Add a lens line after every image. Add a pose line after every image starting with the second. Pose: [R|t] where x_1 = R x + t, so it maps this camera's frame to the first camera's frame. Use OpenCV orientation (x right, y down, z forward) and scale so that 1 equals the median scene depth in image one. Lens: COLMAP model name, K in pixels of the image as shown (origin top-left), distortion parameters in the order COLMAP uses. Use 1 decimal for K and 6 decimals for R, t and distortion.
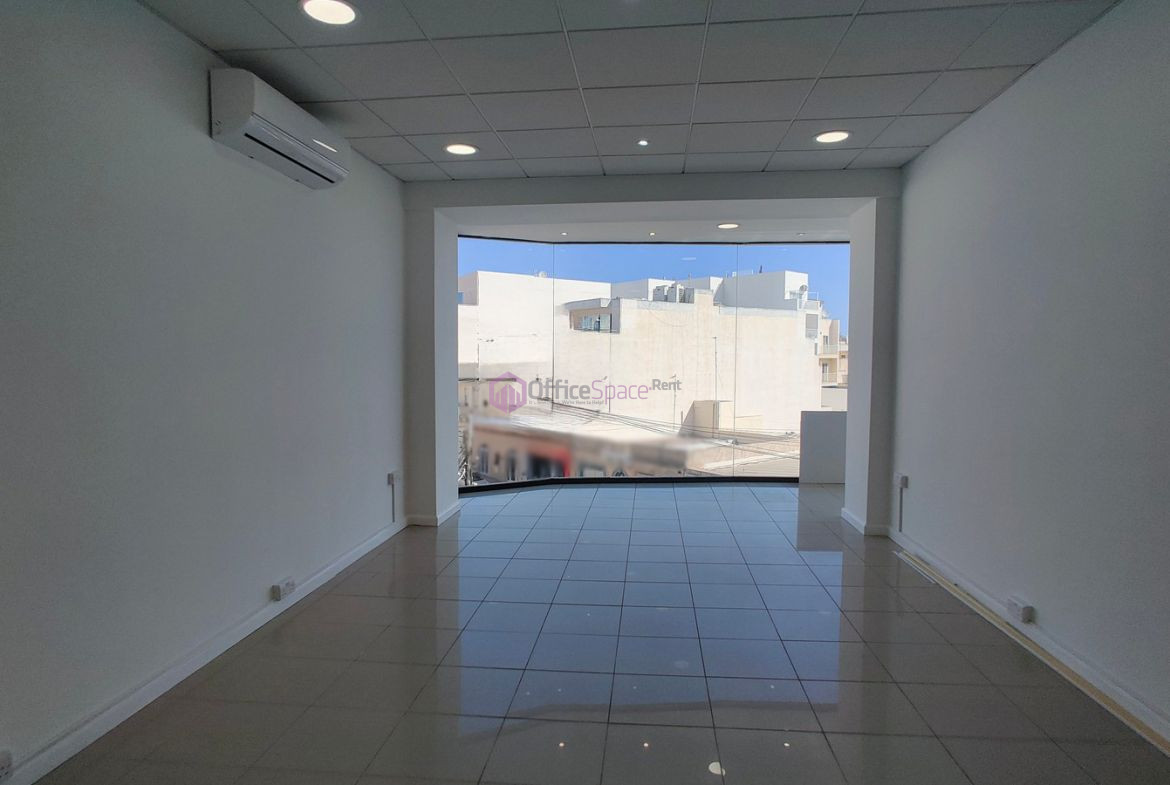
lens RADIAL K [[659.1, 0, 584.1], [0, 659.1, 387.7], [0, 0, 1]] dist [-0.002813, -0.000269]
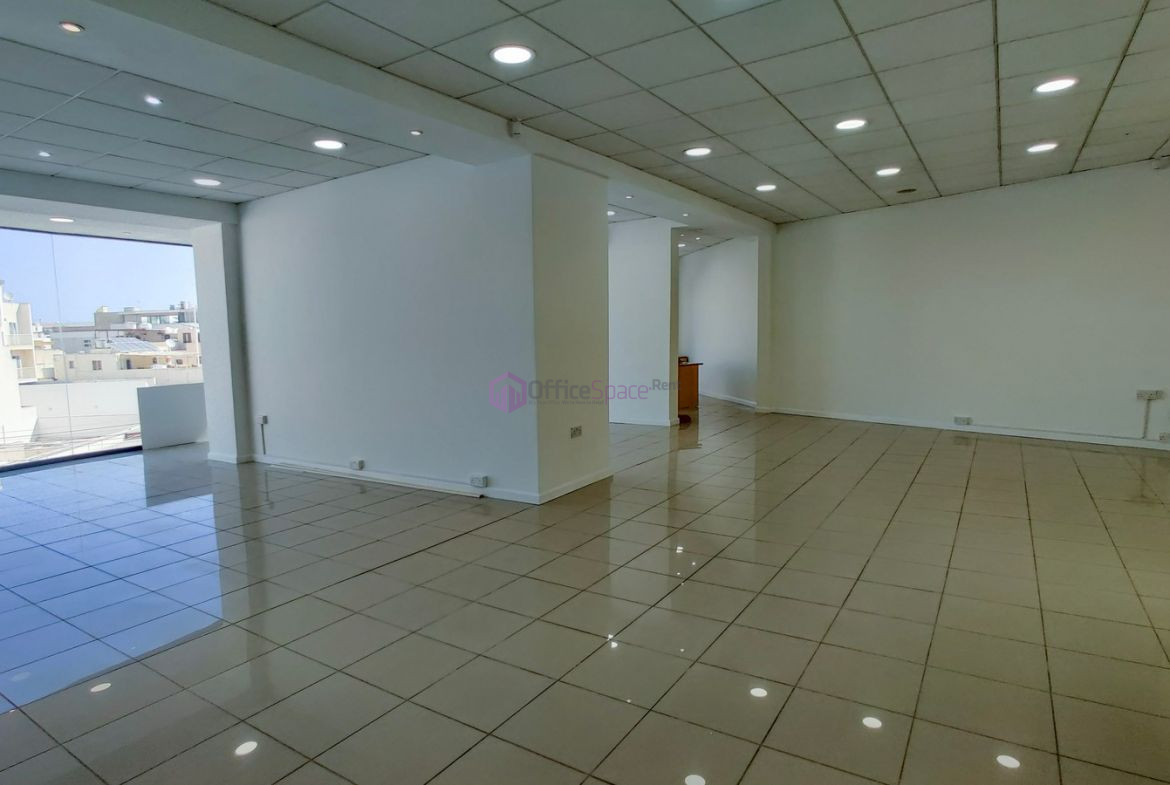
lens RADIAL K [[657.1, 0, 588.0], [0, 657.1, 397.9], [0, 0, 1]] dist [-0.040122, 0.037717]
pose [[0.460569, -0.101257, 0.881830, -0.444965], [0.069605, 0.994533, 0.077845, 0.027840], [-0.884891, 0.025526, 0.465099, -0.316886]]
